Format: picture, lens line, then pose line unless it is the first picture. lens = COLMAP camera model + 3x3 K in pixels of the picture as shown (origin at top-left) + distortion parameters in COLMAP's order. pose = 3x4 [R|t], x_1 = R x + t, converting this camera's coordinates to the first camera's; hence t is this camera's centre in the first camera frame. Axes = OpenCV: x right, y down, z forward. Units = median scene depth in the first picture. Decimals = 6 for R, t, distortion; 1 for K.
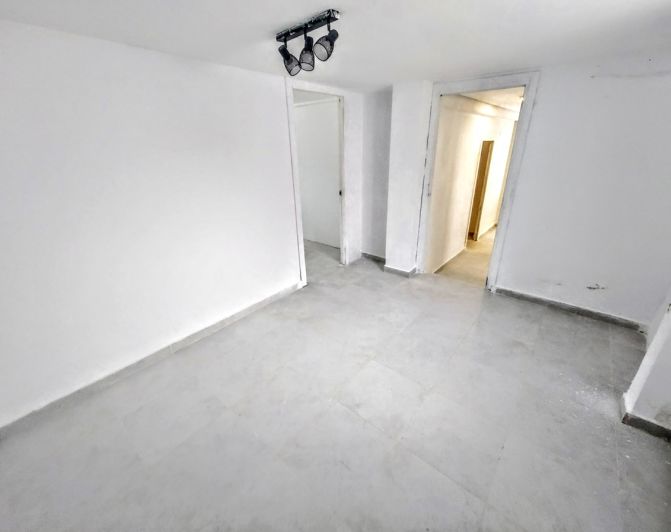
lens RADIAL K [[300.6, 0, 335.5], [0, 300.6, 266.0], [0, 0, 1]] dist [0.001432, -0.000045]
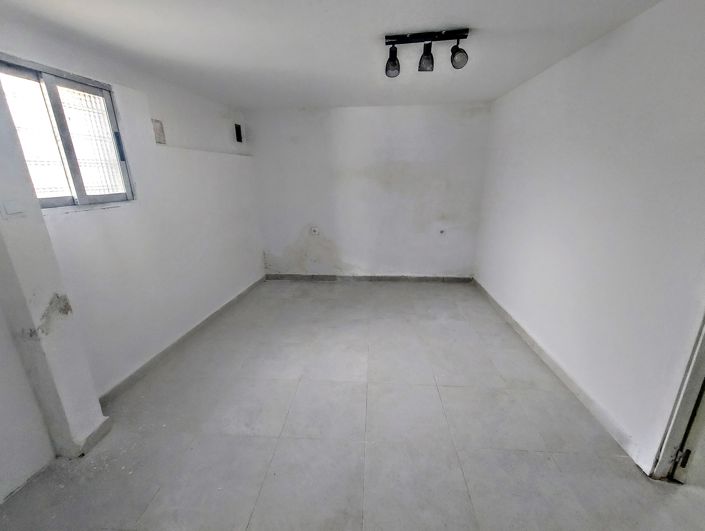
lens RADIAL K [[301.7, 0, 352.5], [0, 301.7, 265.5], [0, 0, 1]] dist [-0.000113, -0.000006]
pose [[-0.809093, 0.205904, -0.550428, 0.562706], [-0.197943, 0.786402, 0.585141, -0.458499], [0.553341, 0.582387, -0.595515, 1.269168]]
